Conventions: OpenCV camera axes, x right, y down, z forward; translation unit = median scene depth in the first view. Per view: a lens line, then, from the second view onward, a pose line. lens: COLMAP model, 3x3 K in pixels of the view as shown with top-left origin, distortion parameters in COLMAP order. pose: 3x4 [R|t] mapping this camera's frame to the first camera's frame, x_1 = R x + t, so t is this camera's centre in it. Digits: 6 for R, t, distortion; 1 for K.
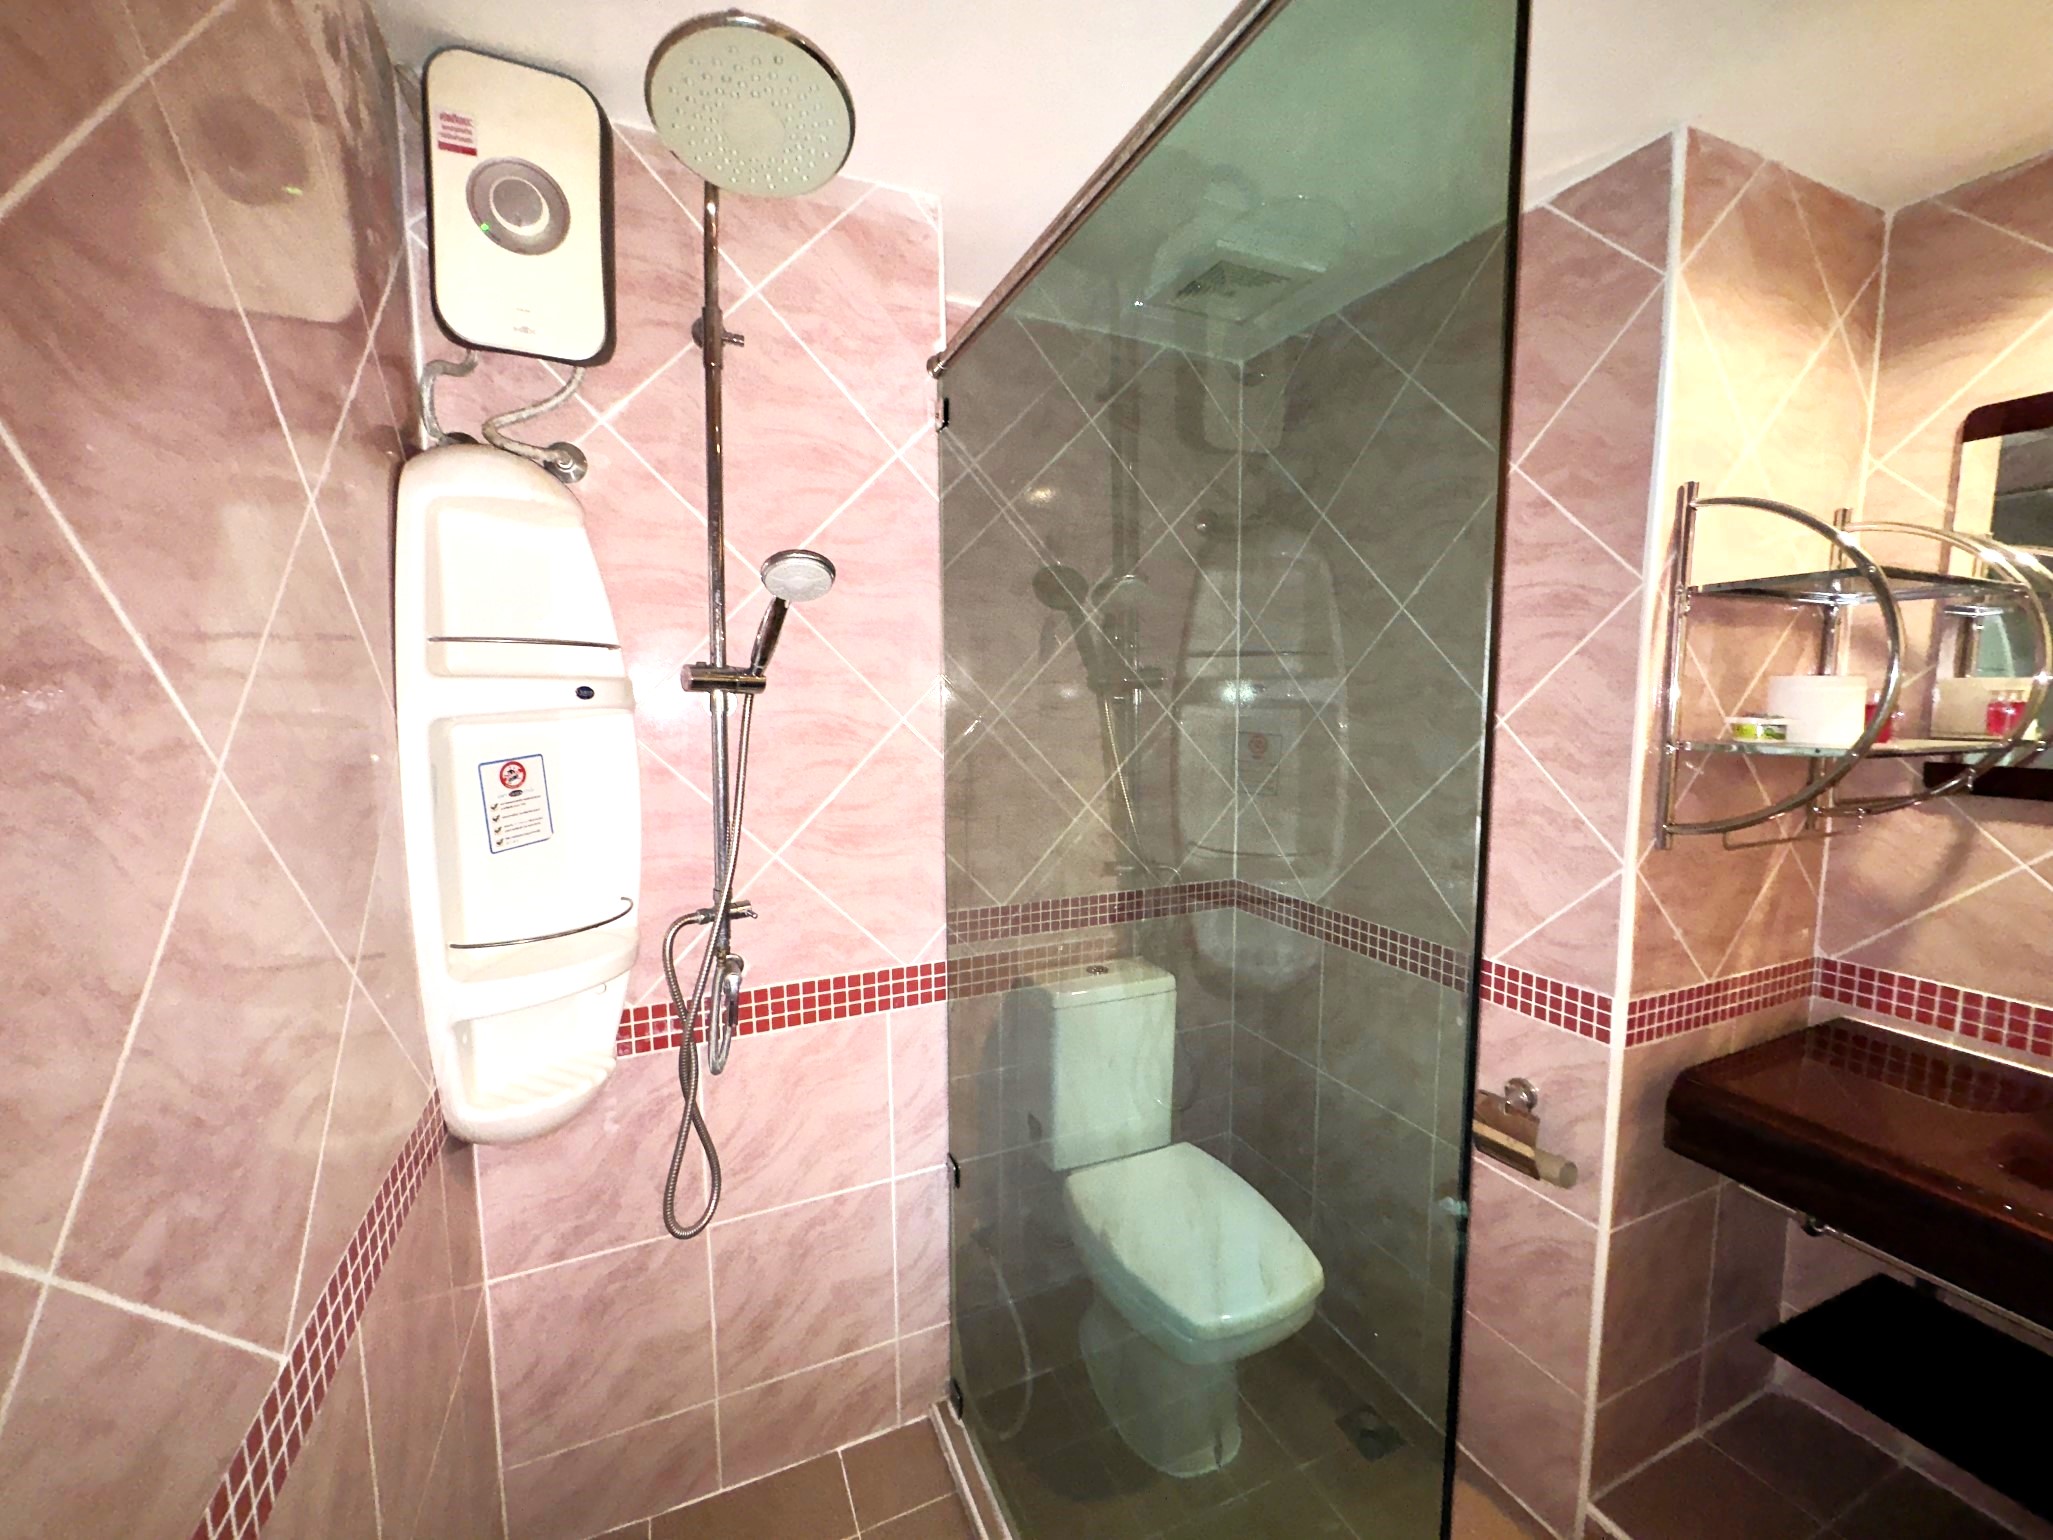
lens RADIAL K [[818.2, 0, 1024.9], [0, 818.2, 769.6], [0, 0, 1]] dist [-0.002542, 0.000504]
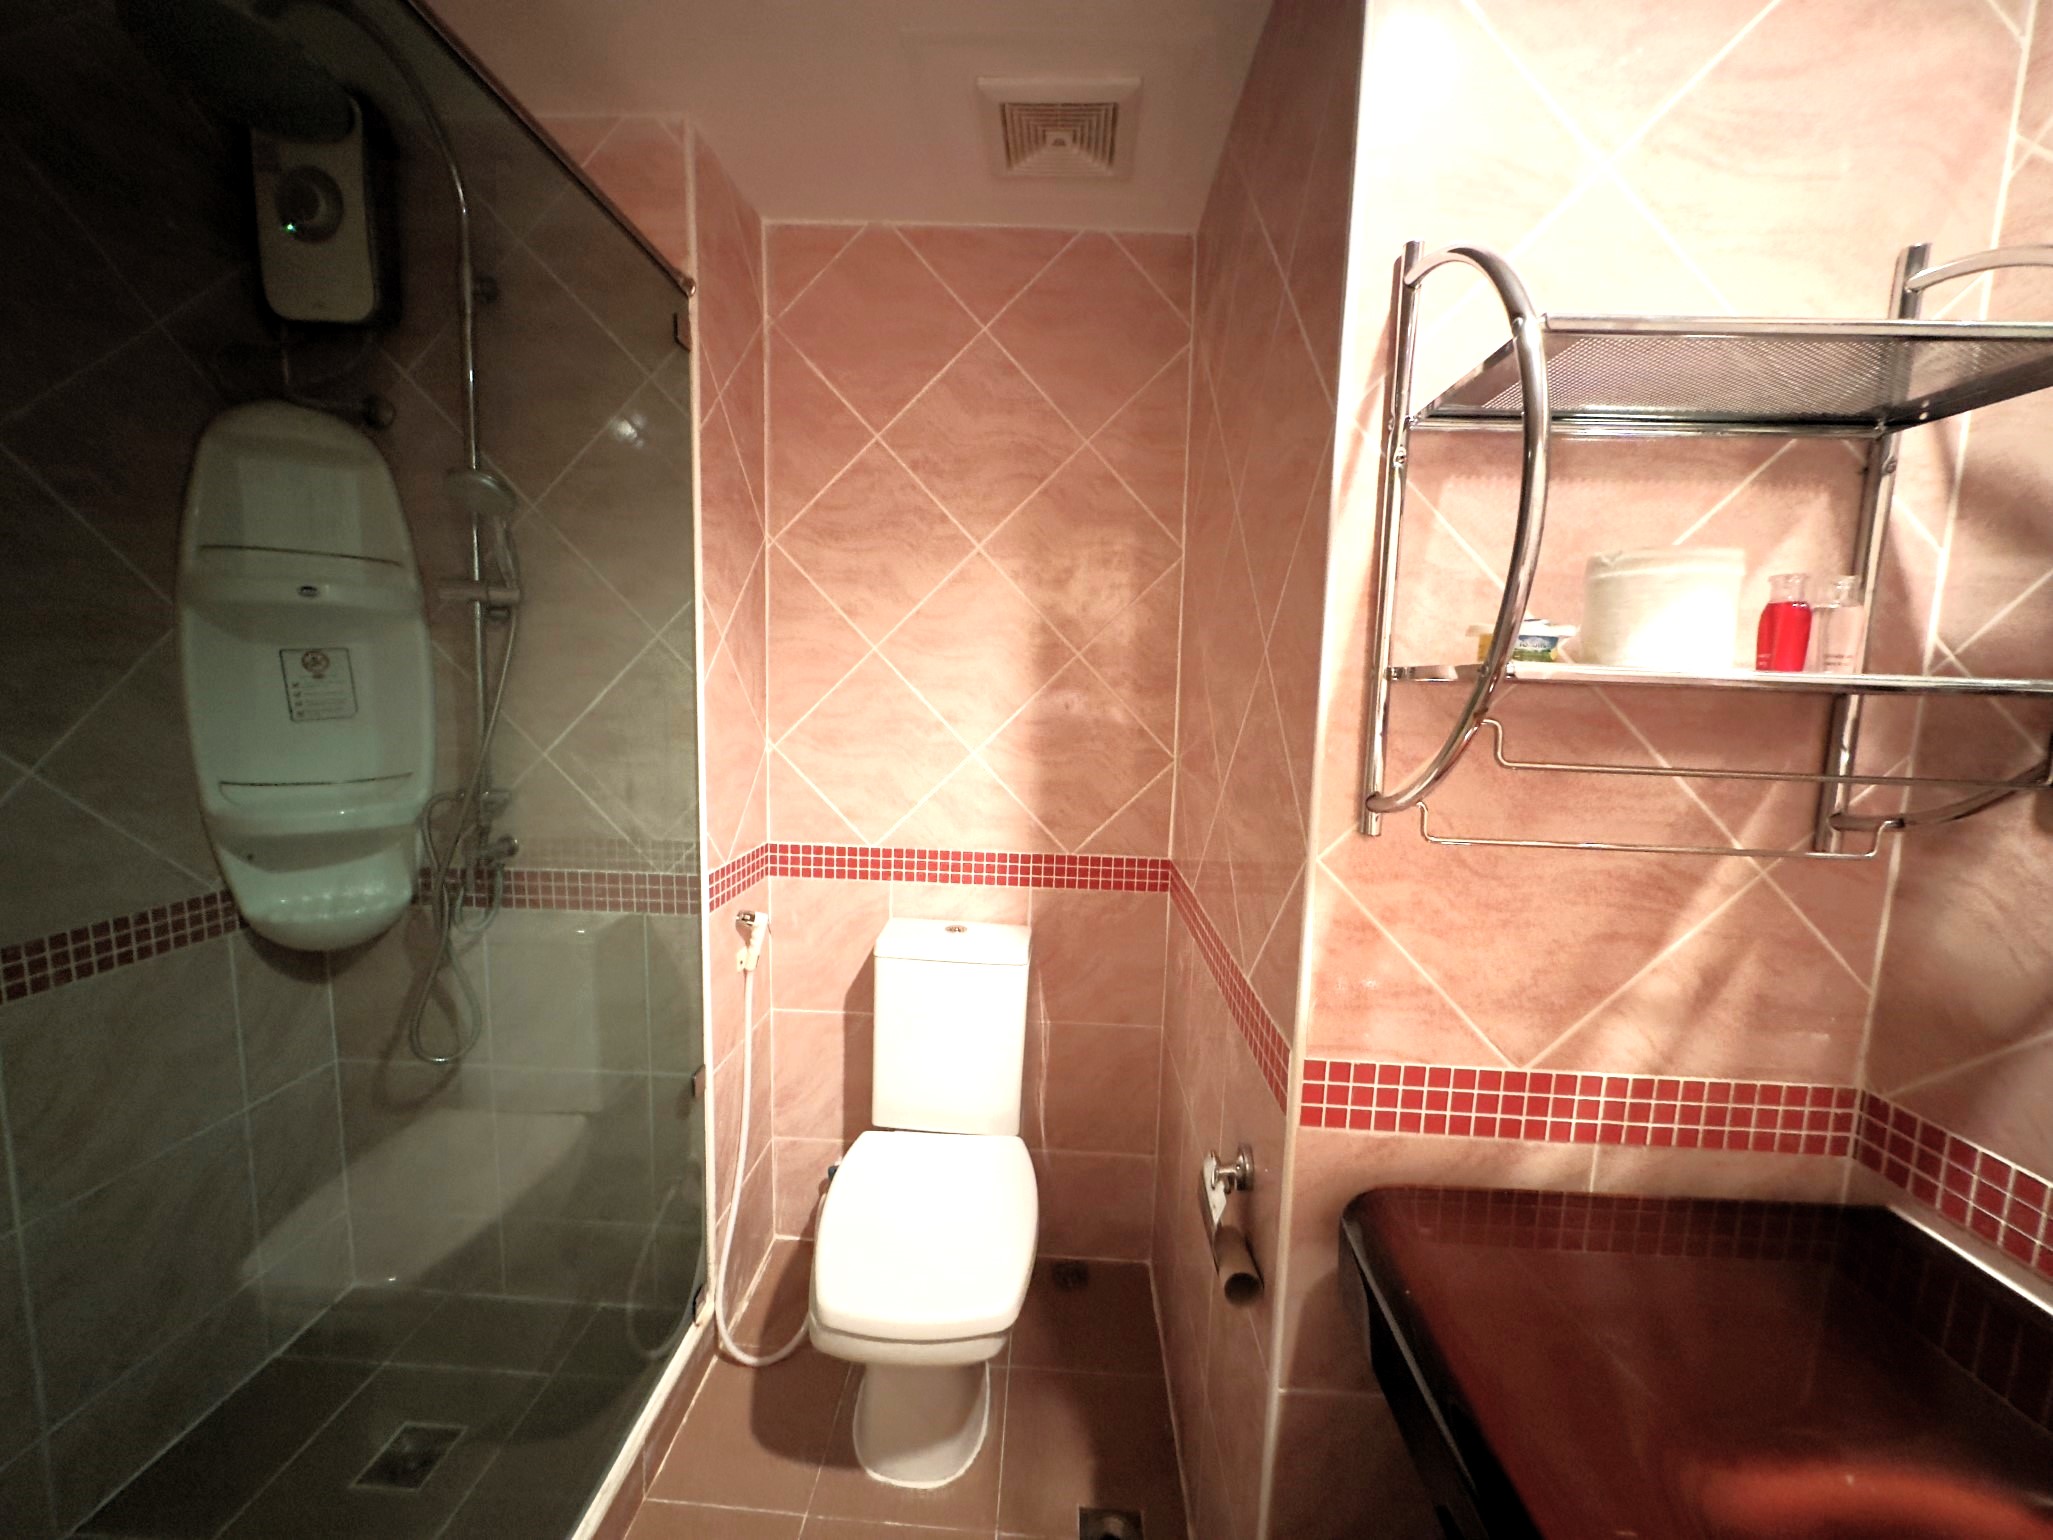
lens RADIAL K [[818.2, 0, 1029.1], [0, 818.2, 769.9], [0, 0, 1]] dist [-0.002542, 0.000504]
pose [[0.894979, 0.079955, -0.438884, 0.753845], [-0.074570, 0.996779, 0.029527, 0.042903], [0.439831, 0.006302, 0.898058, 0.279204]]
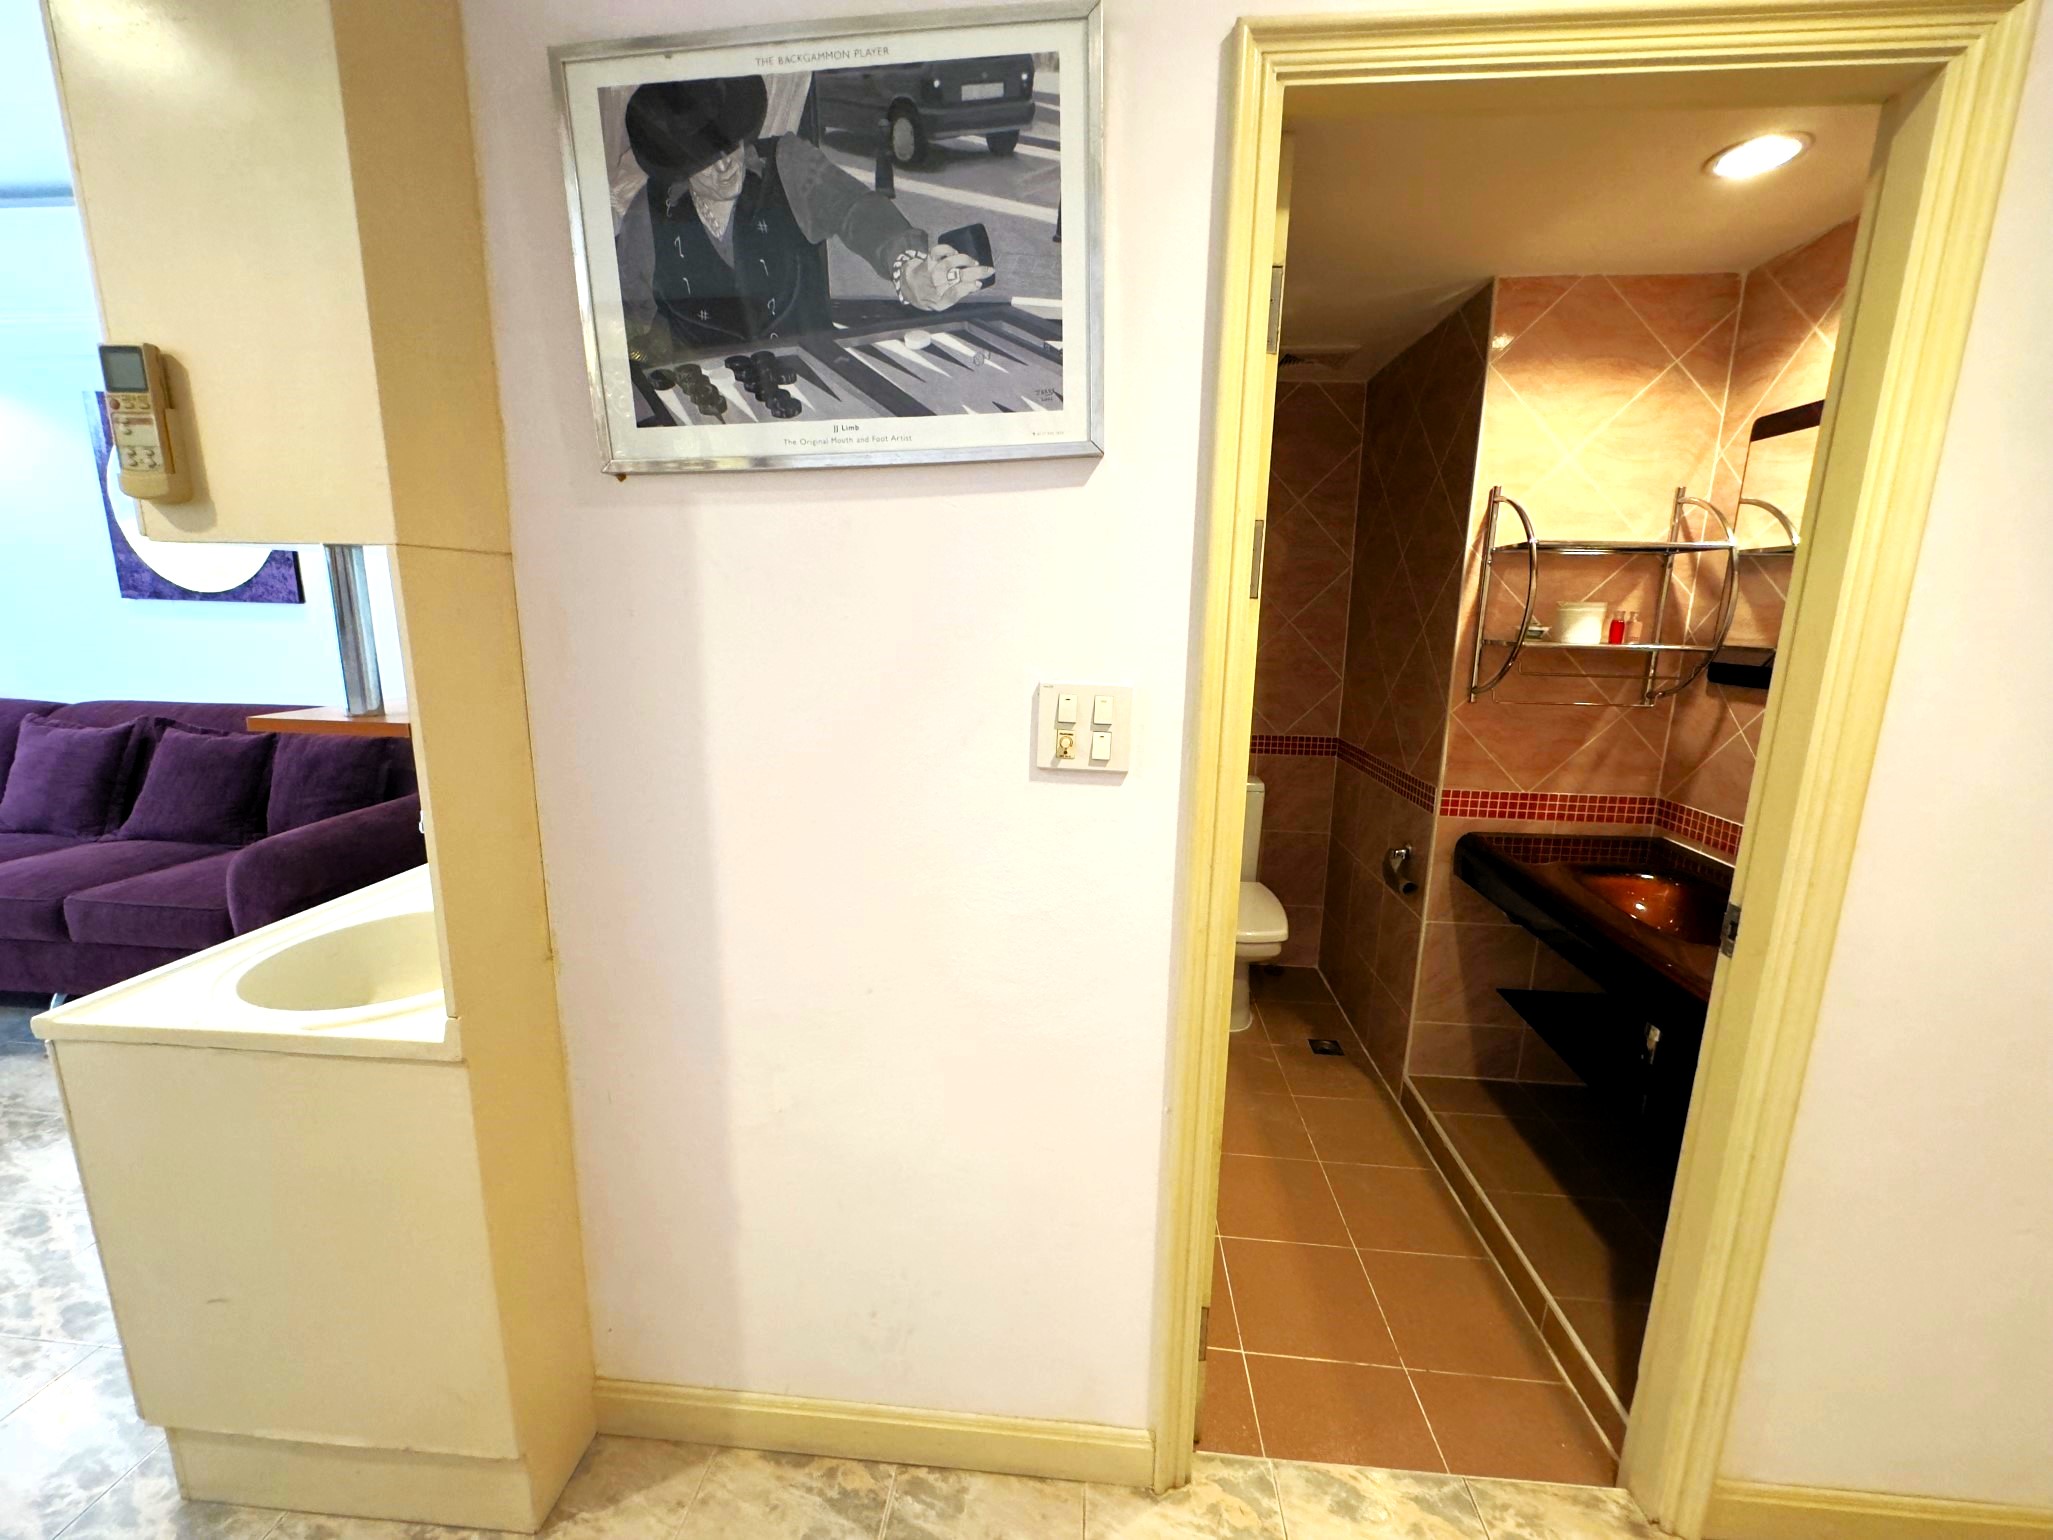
lens RADIAL K [[818.2, 0, 1026.3], [0, 818.2, 770.6], [0, 0, 1]] dist [-0.002542, 0.000504]
pose [[0.874021, 0.109886, -0.473299, 0.728649], [-0.064123, 0.991657, 0.111821, 0.097583], [0.481638, -0.067384, 0.873776, -0.893884]]
